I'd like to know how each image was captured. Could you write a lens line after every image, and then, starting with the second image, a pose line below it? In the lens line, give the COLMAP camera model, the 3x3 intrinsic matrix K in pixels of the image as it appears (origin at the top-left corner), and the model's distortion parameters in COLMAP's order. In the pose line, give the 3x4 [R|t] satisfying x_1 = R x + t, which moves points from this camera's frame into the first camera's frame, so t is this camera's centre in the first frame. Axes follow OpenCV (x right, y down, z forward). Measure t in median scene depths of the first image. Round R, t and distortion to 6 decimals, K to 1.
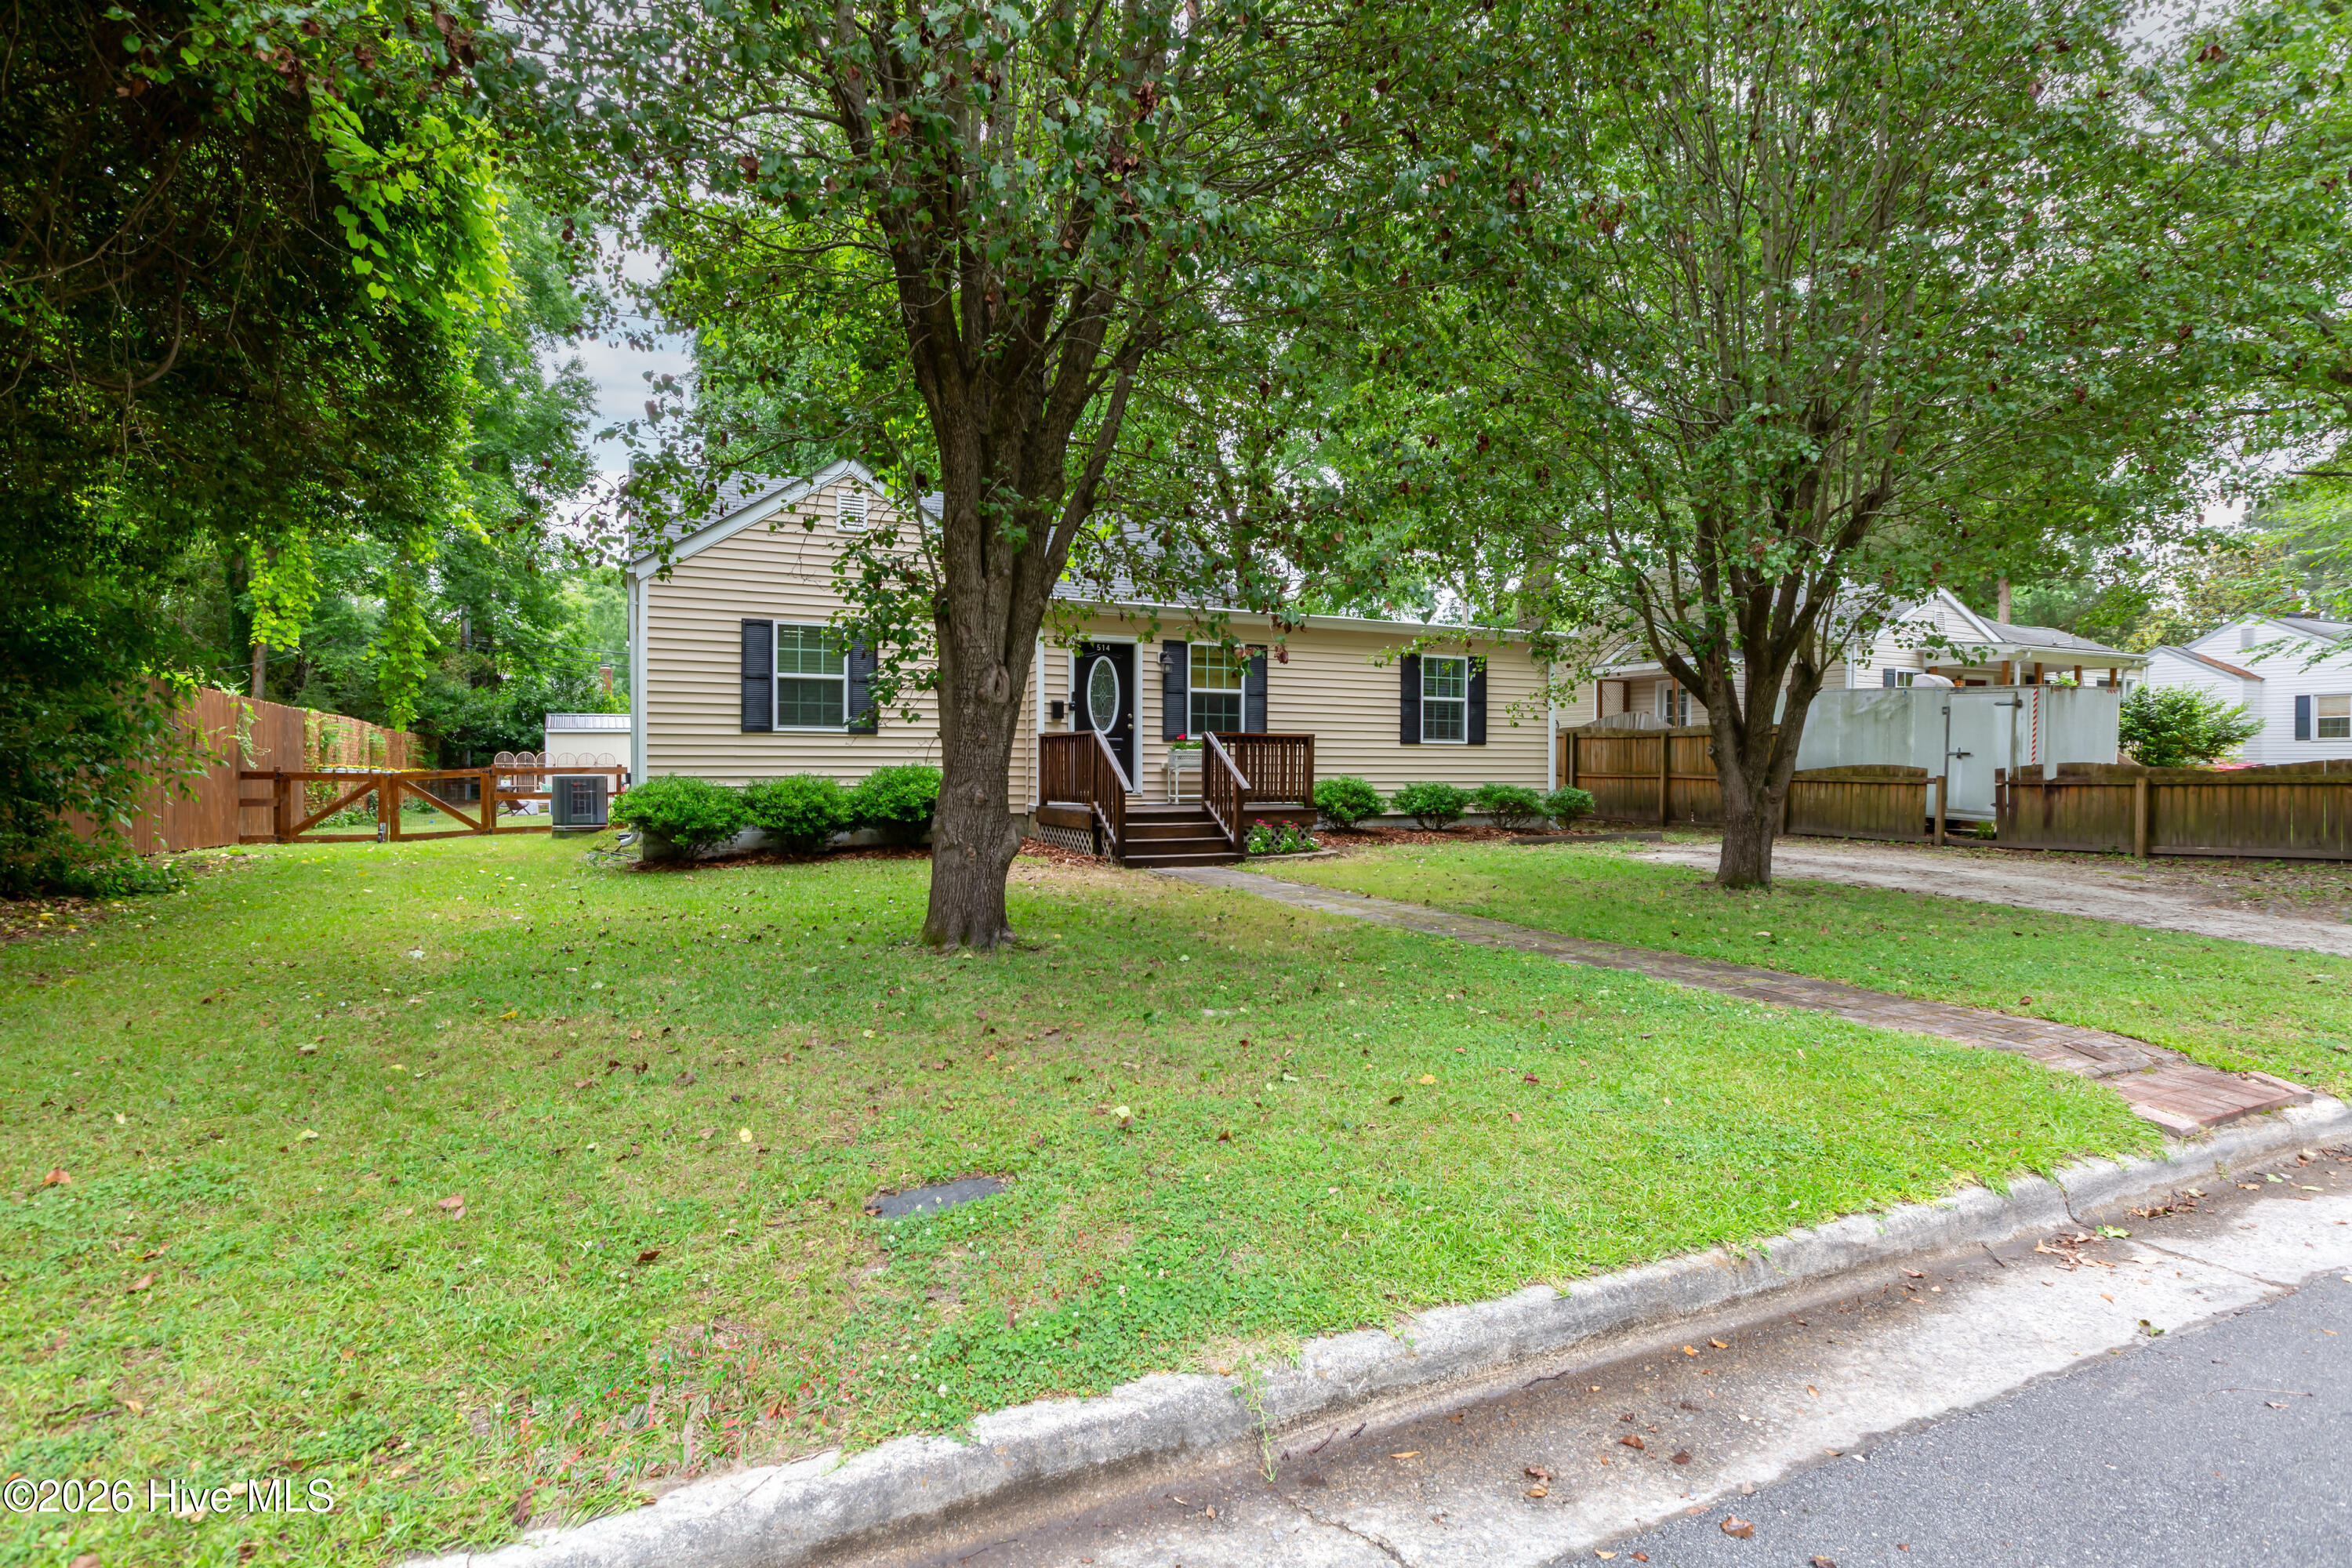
lens RADIAL K [[1185.9, 0, 1224.8], [0, 1185.9, 766.7], [0, 0, 1]] dist [-0.003183, 0.002058]
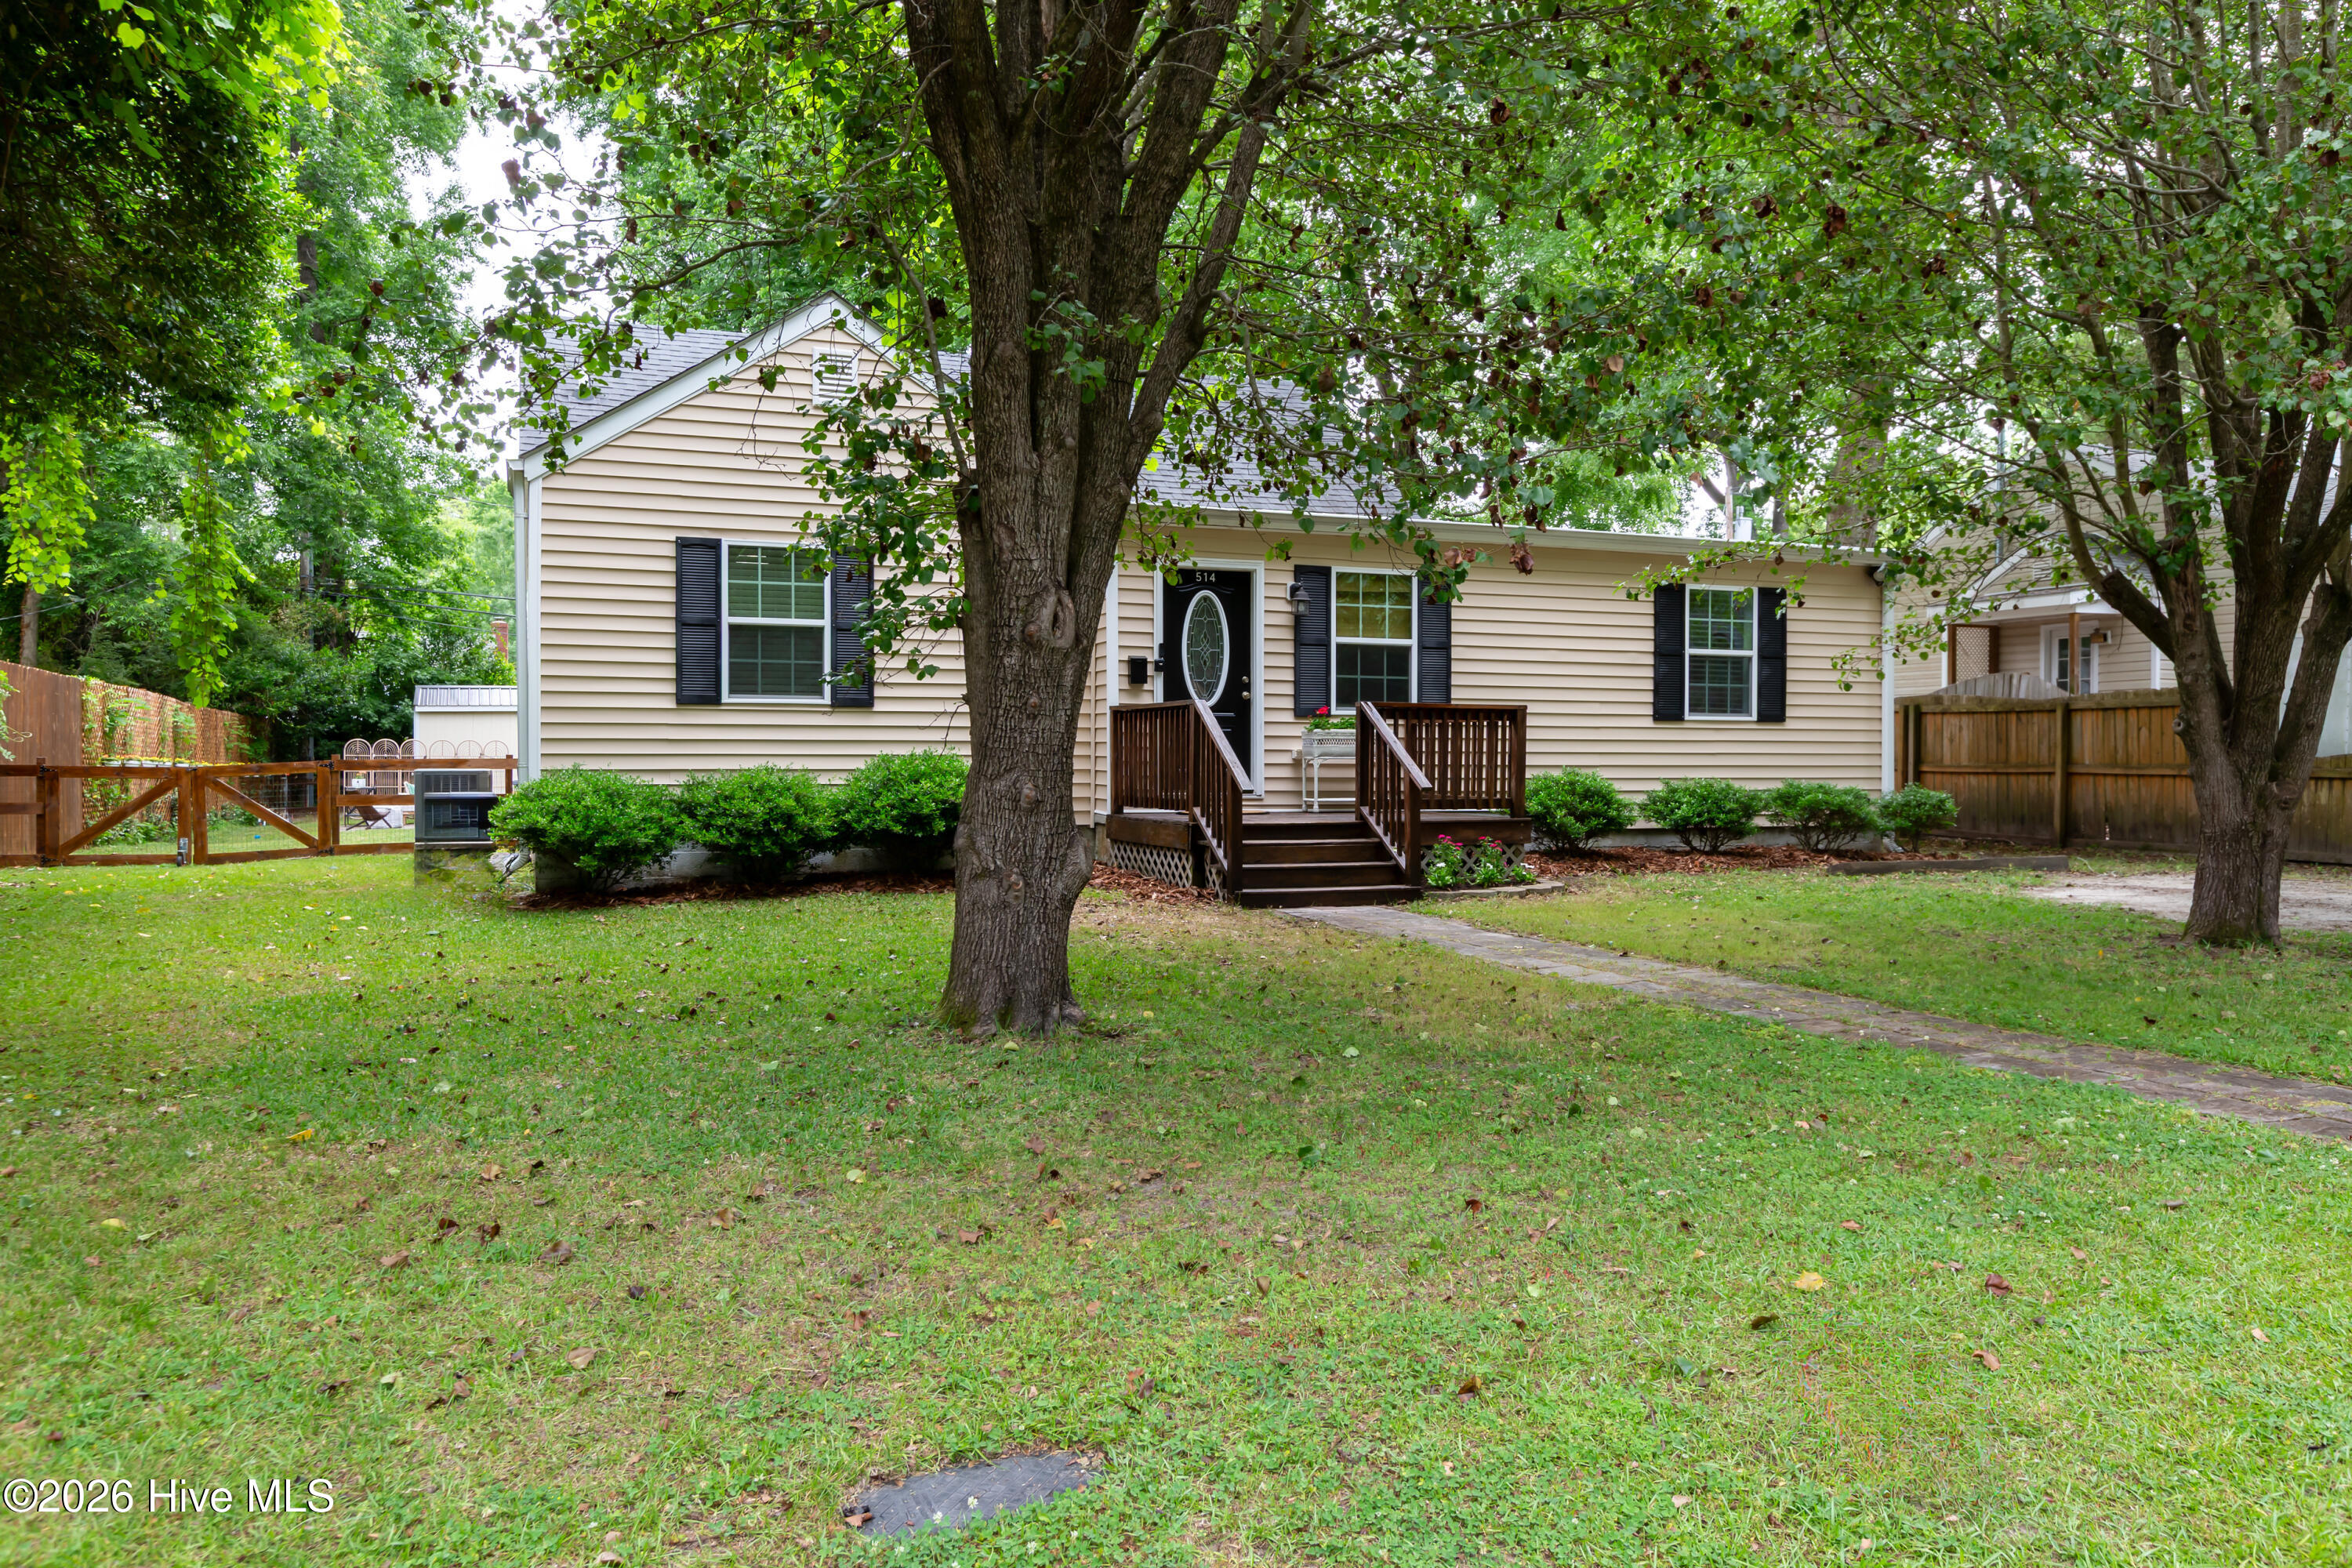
lens RADIAL K [[1703.3, 0, 1236.5], [0, 1703.3, 766.8], [0, 0, 1]] dist [0.012879, -0.021526]
pose [[0.997089, -0.000868, -0.076247, -0.013529], [0.001100, 0.999995, 0.003004, 0.003923], [0.076244, -0.003079, 0.997084, 0.050646]]
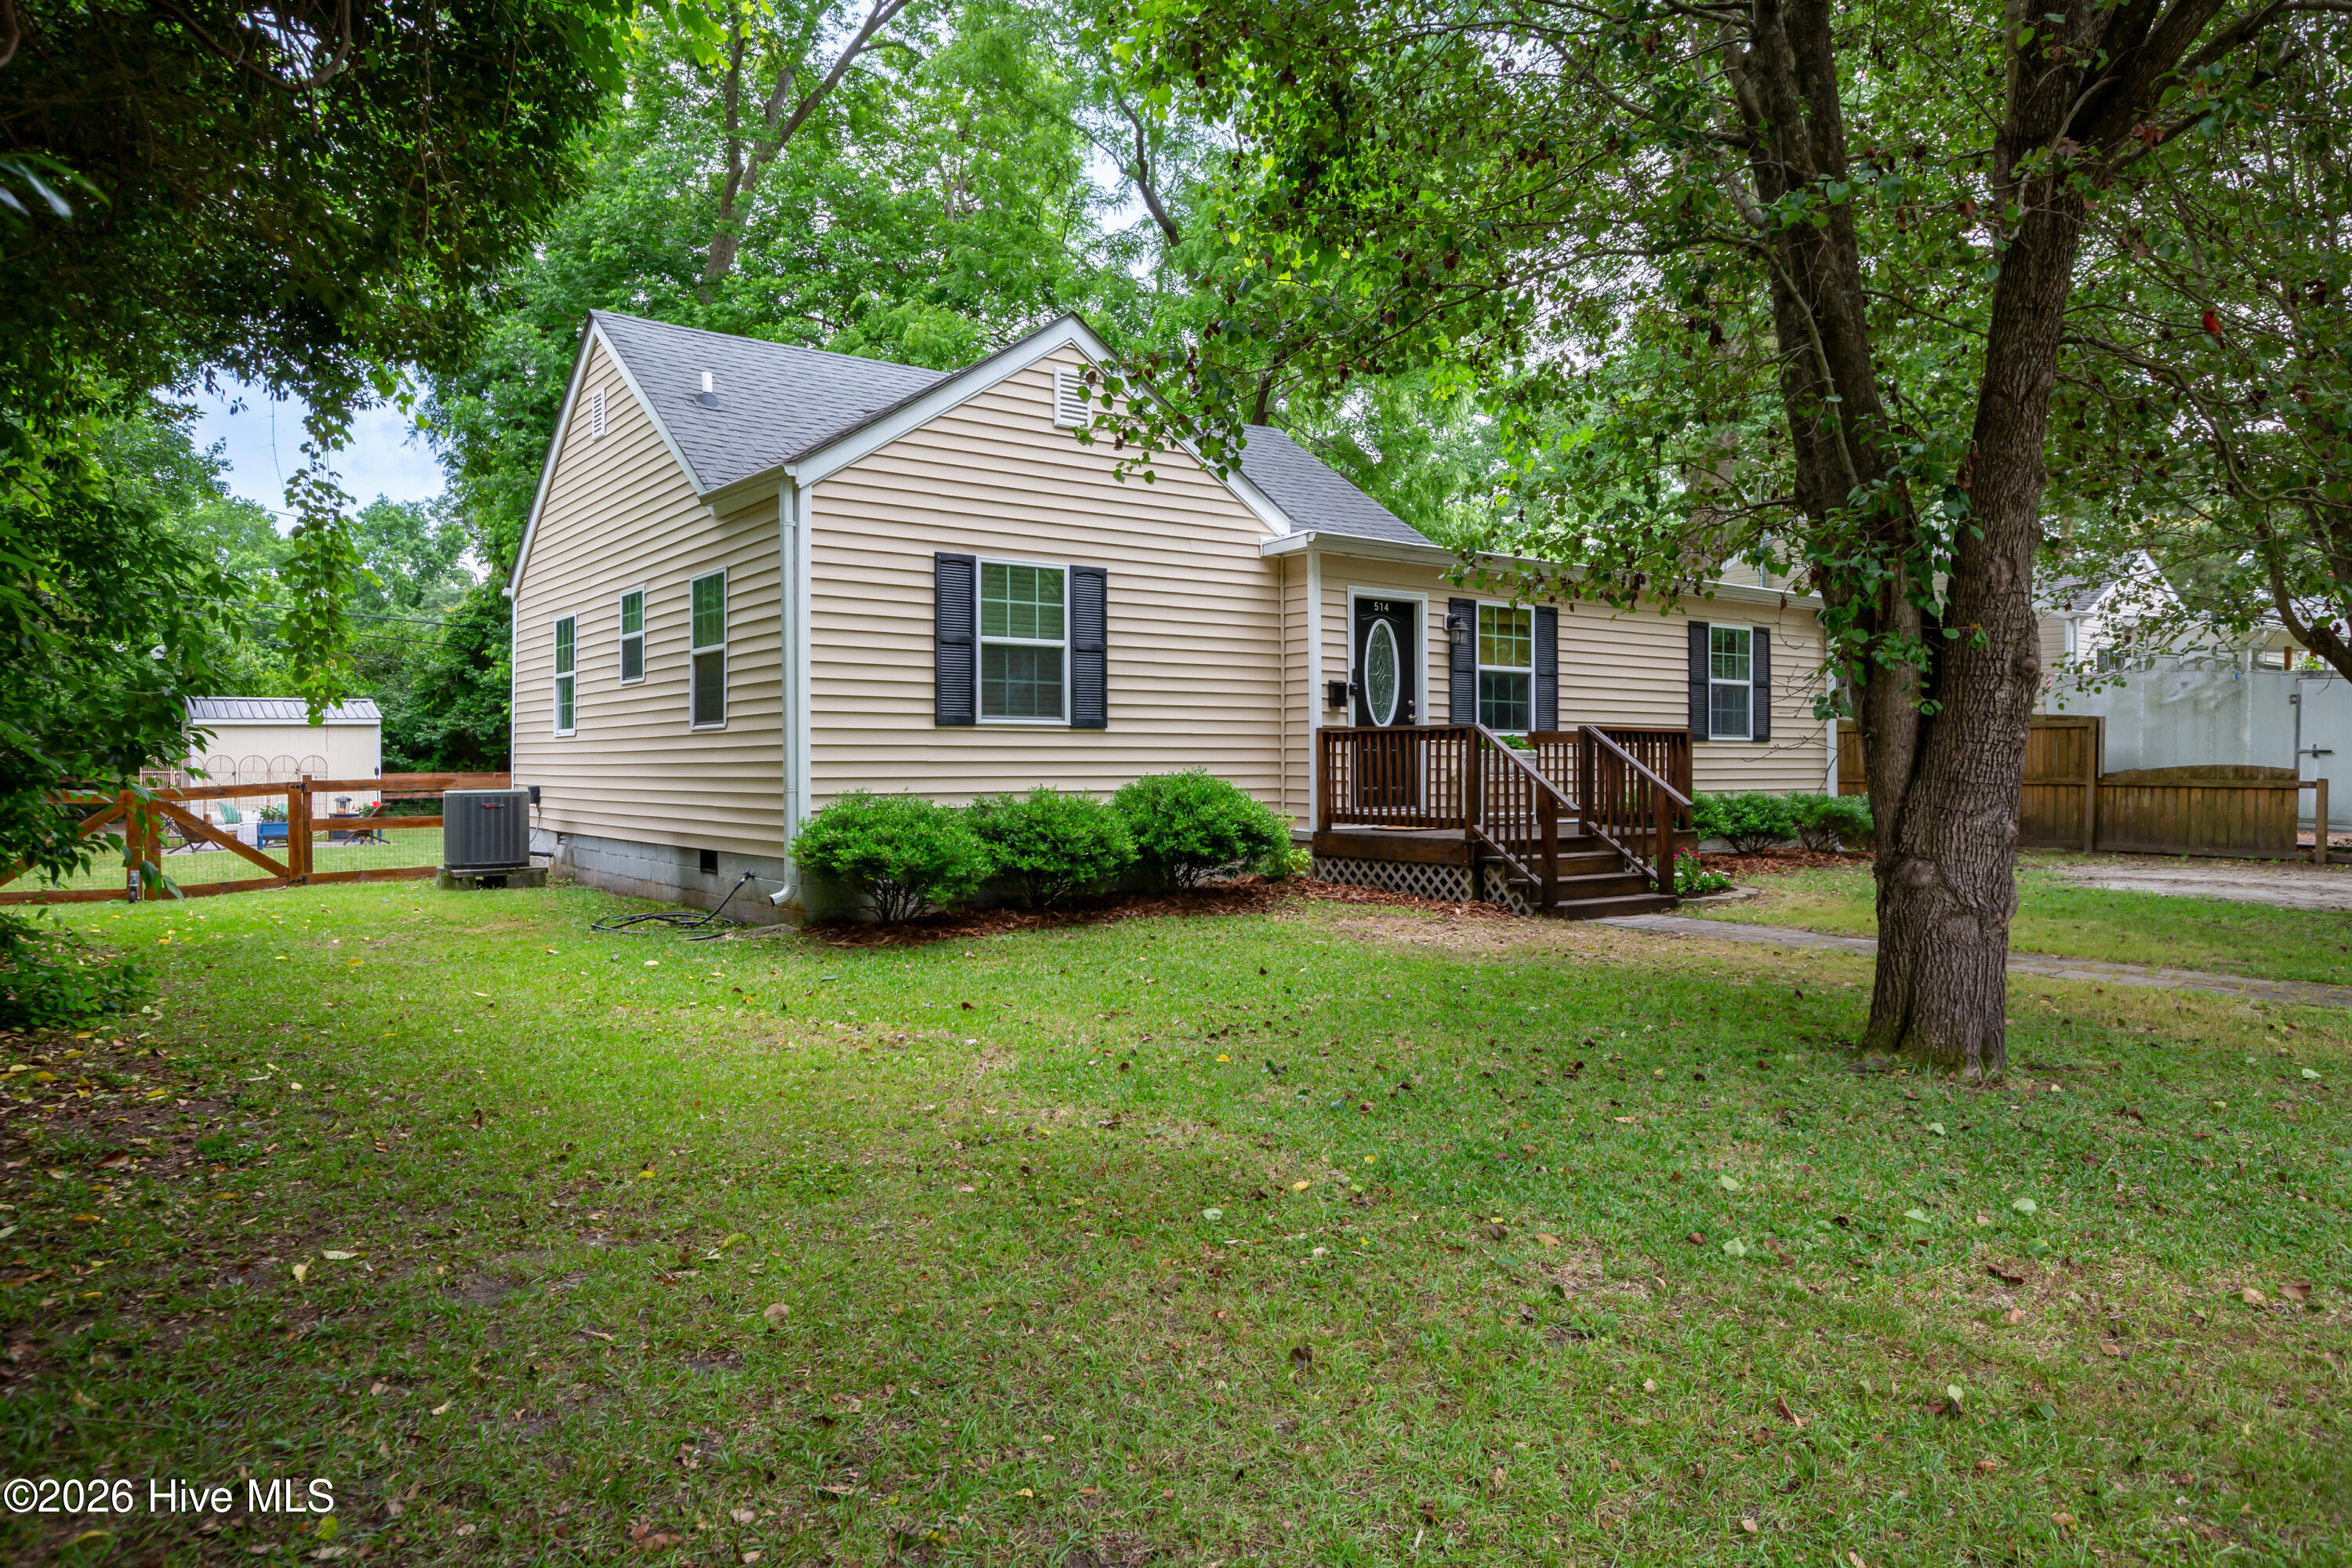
lens RADIAL K [[1474.2, 0, 1249.9], [0, 1474.2, 772.6], [0, 0, 1]] dist [-0.000350, 0.000136]
pose [[0.980734, -0.006540, 0.195238, -0.396465], [0.006137, 0.999978, 0.002670, -0.004260], [-0.195251, -0.001420, 0.980752, 0.166090]]
